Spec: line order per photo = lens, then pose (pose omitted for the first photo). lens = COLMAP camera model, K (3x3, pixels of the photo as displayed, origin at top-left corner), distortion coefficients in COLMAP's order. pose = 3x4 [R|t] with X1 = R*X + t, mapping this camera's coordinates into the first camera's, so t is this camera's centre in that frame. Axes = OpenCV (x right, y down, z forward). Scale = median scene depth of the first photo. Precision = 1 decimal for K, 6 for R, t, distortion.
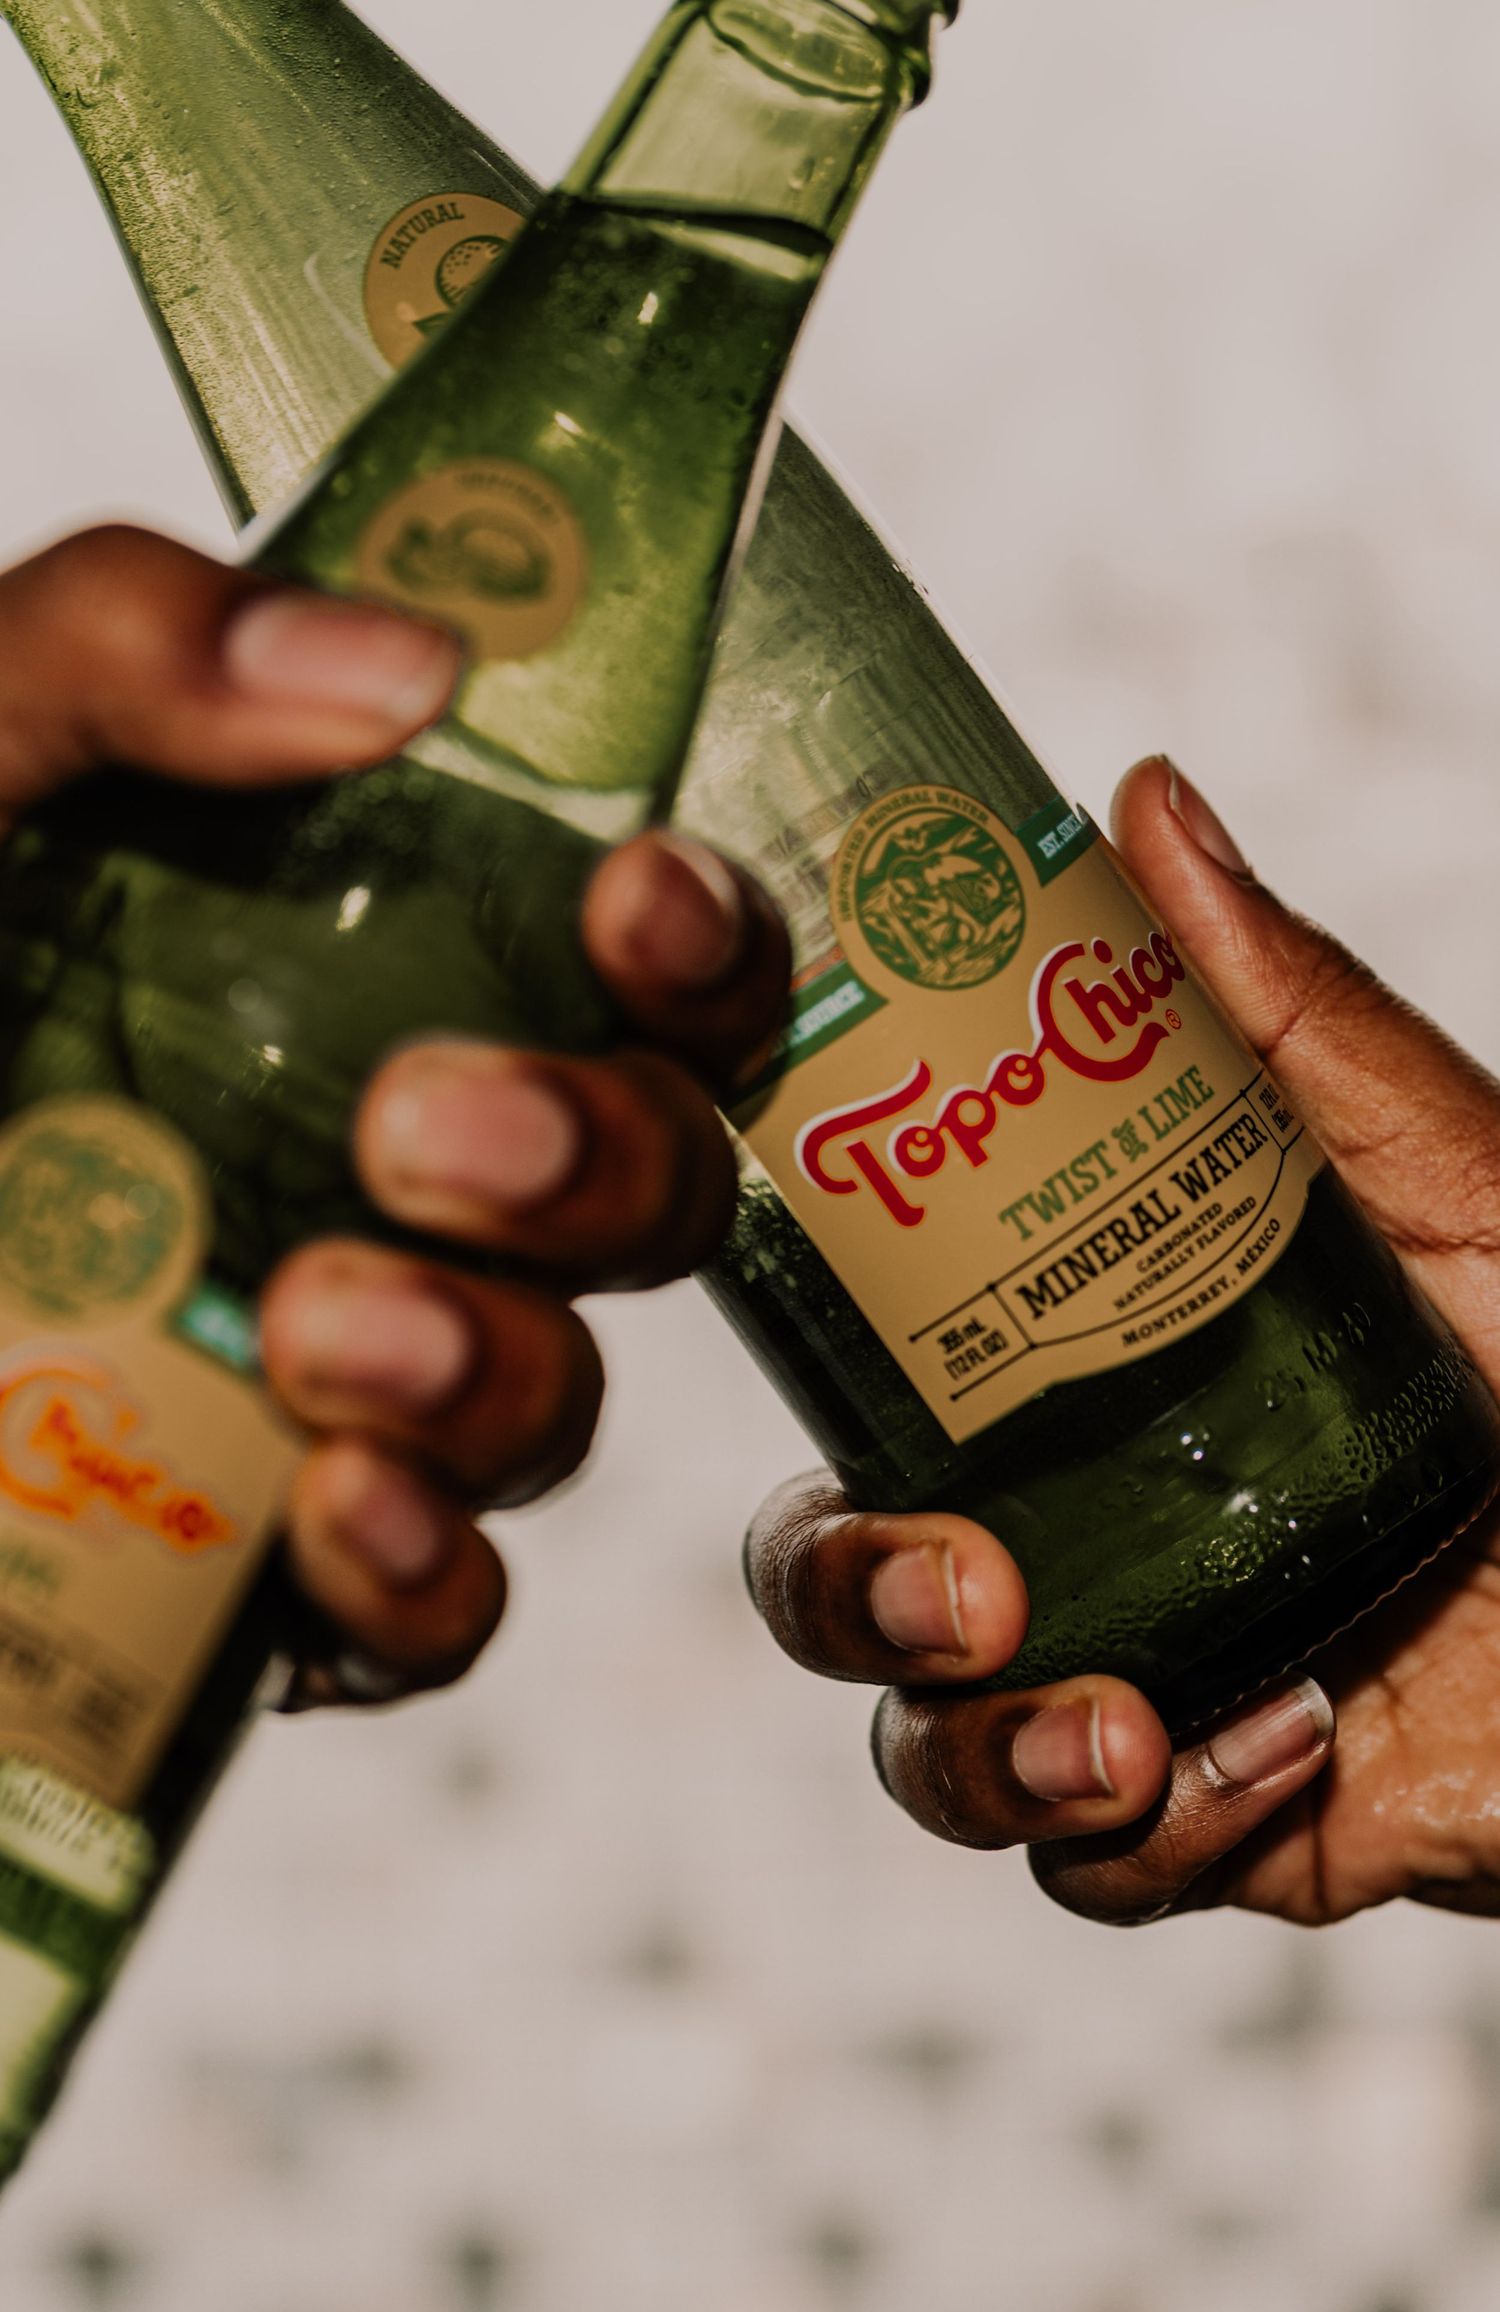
lens RADIAL K [[9282.9, 0, 752.1], [0, 9282.9, 1220.5], [0, 0, 1]] dist [0.134073, 3.875420]
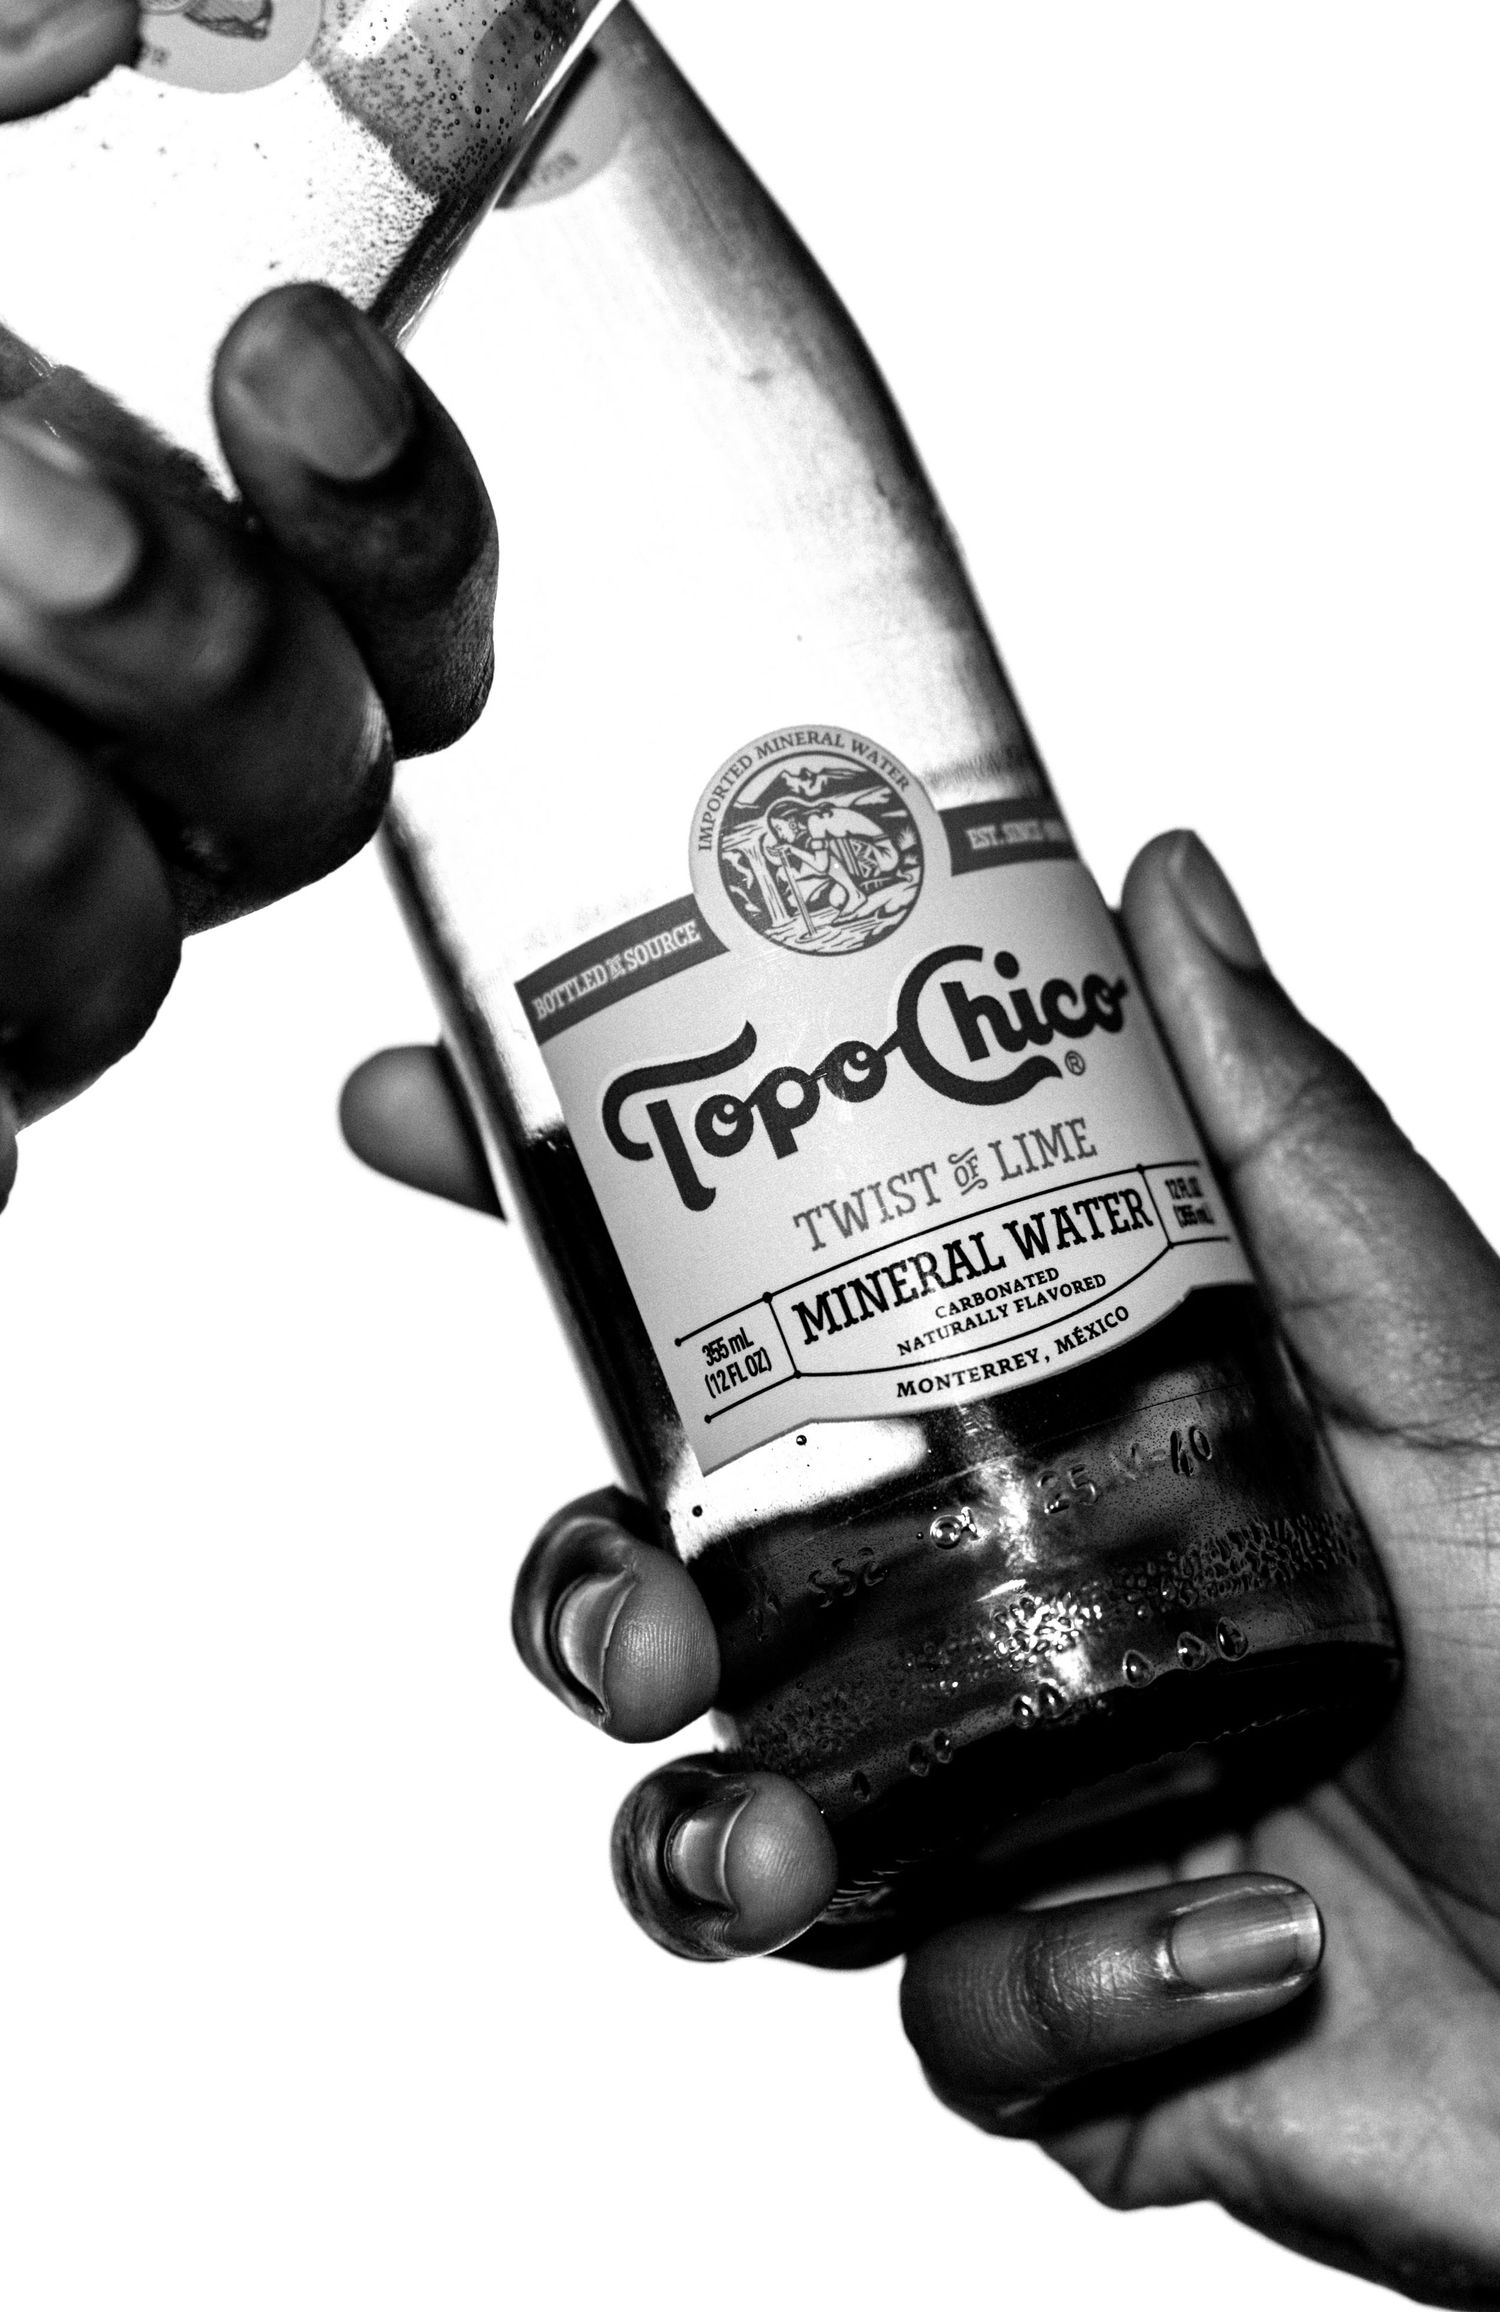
lens RADIAL K [[9282.9, 0, 752.1], [0, 9282.9, 1220.5], [0, 0, 1]] dist [0.134073, 3.875420]
pose [[0.935902, 0.206302, -0.285530, 0.269412], [-0.244903, 0.963686, -0.106451, 0.092560], [0.253200, 0.169555, 0.952440, 0.175138]]
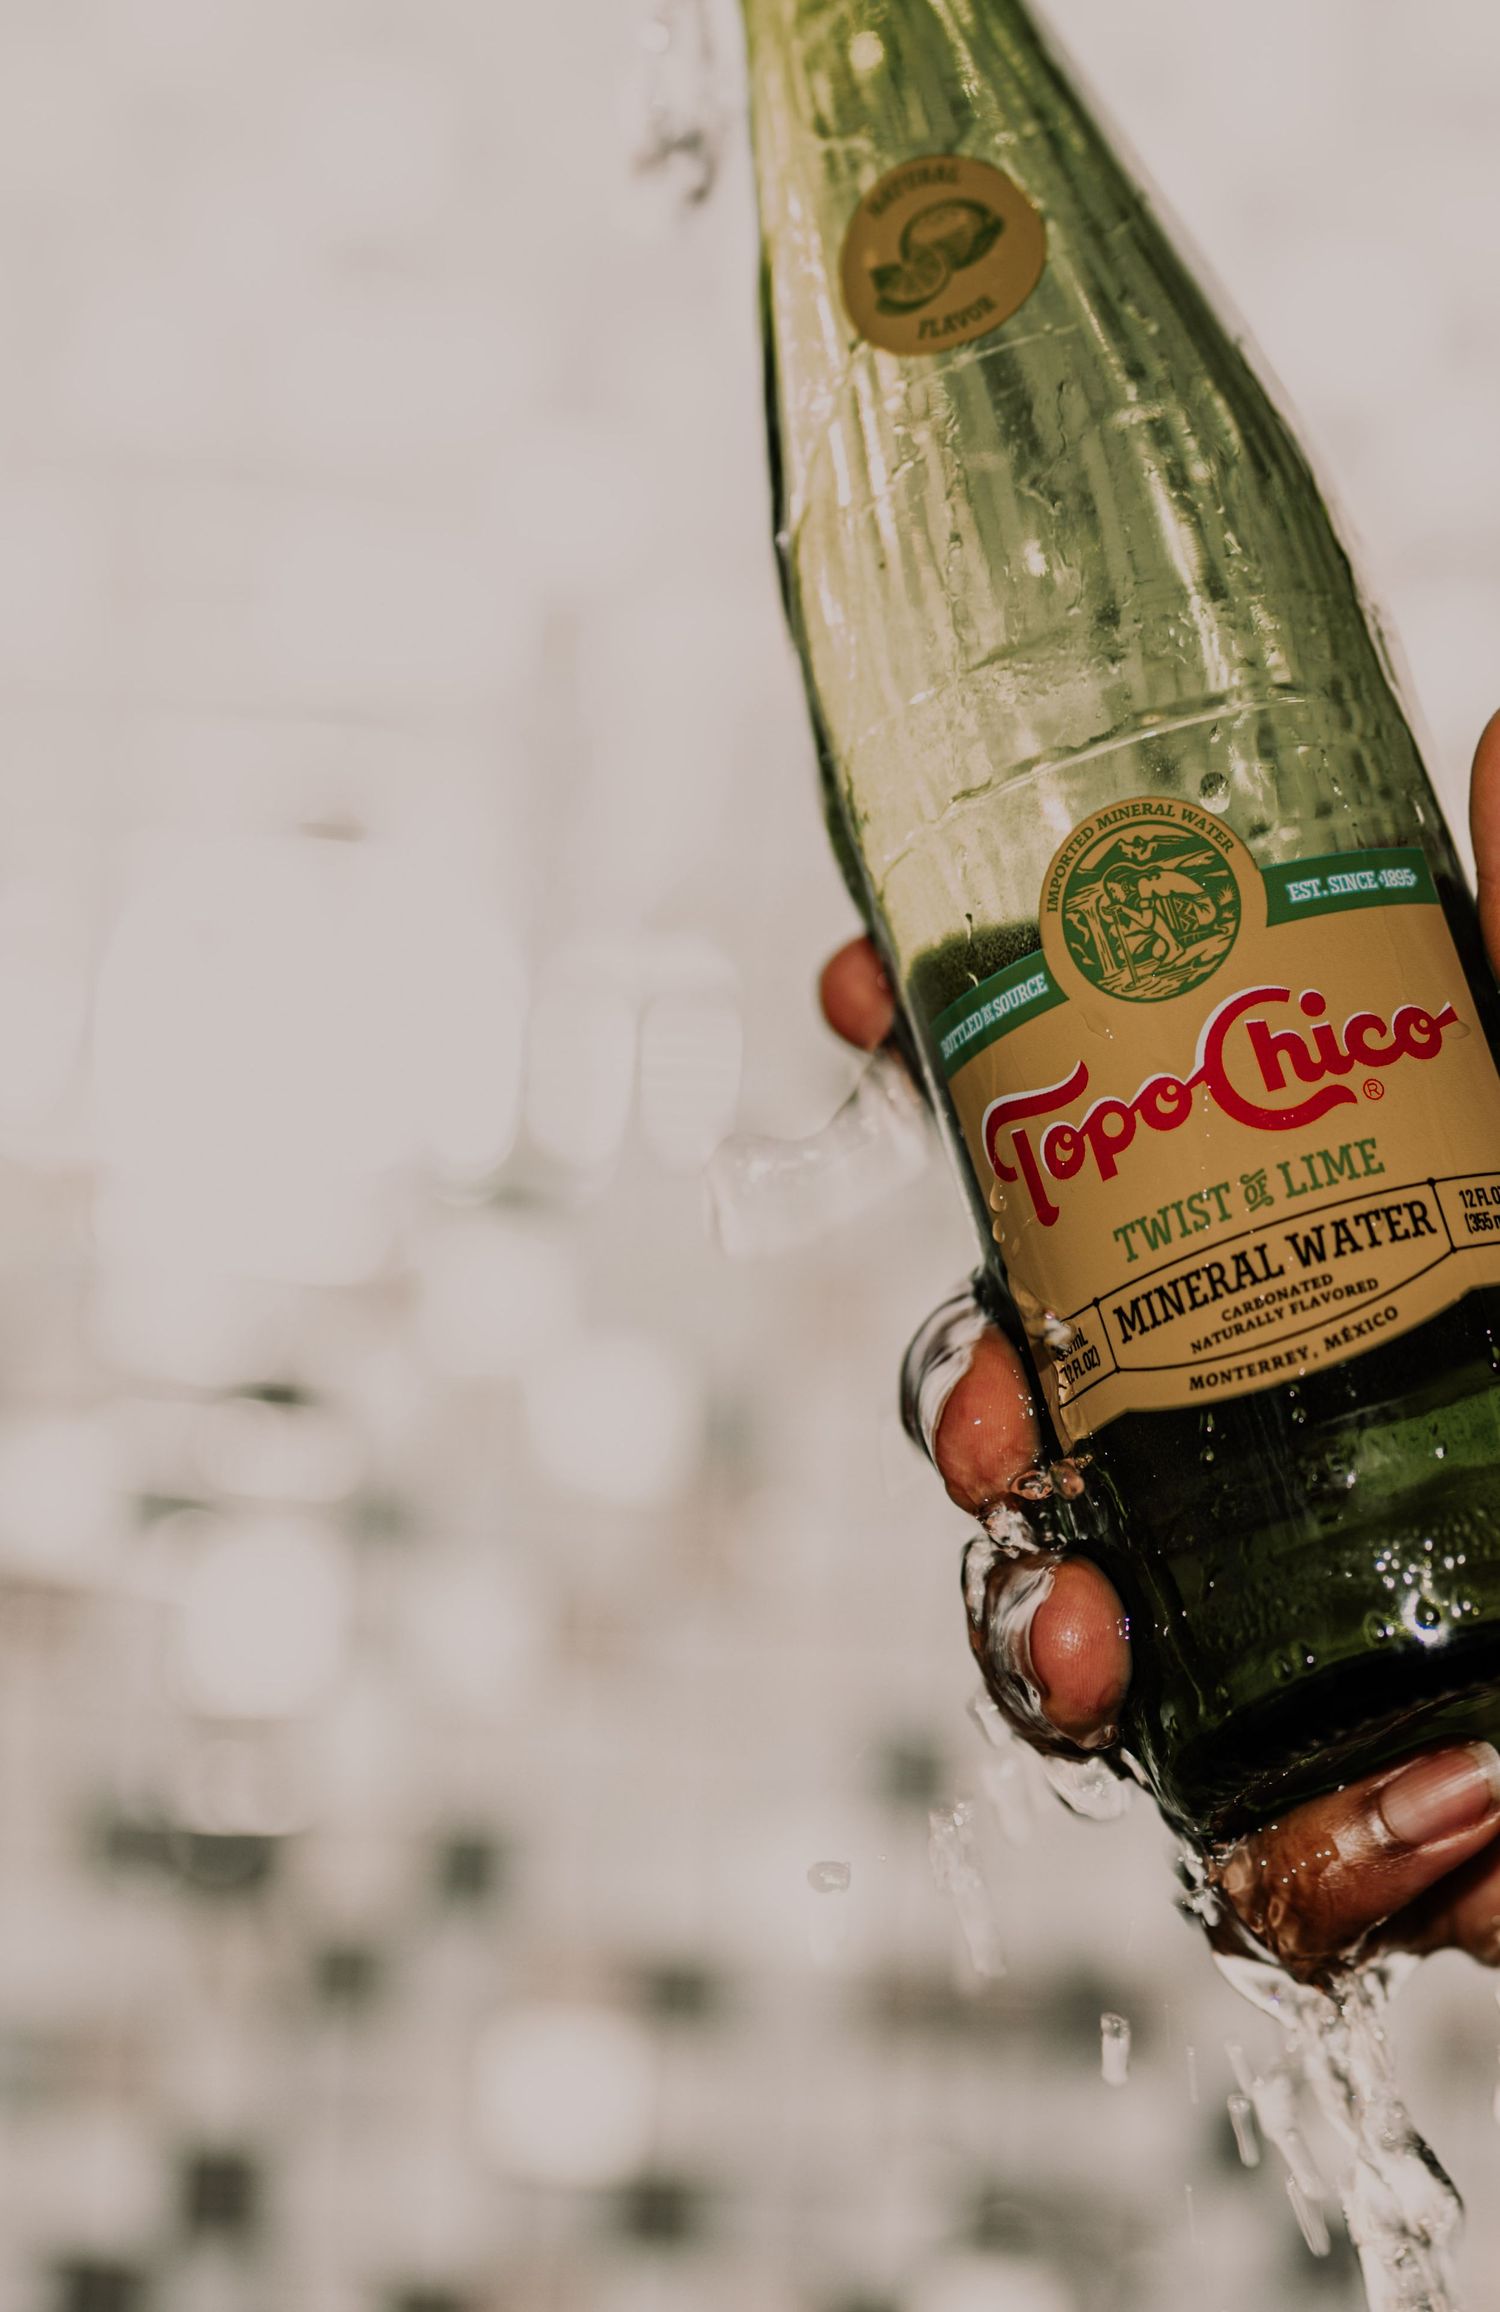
lens RADIAL K [[9282.9, 0, 752.1], [0, 9282.9, 1220.5], [0, 0, 1]] dist [0.134073, 3.875420]
pose [[0.751665, 0.206715, -0.626314, 0.617188], [-0.239186, 0.970405, 0.033226, -0.025405], [0.614646, 0.124831, 0.778863, 0.203152]]
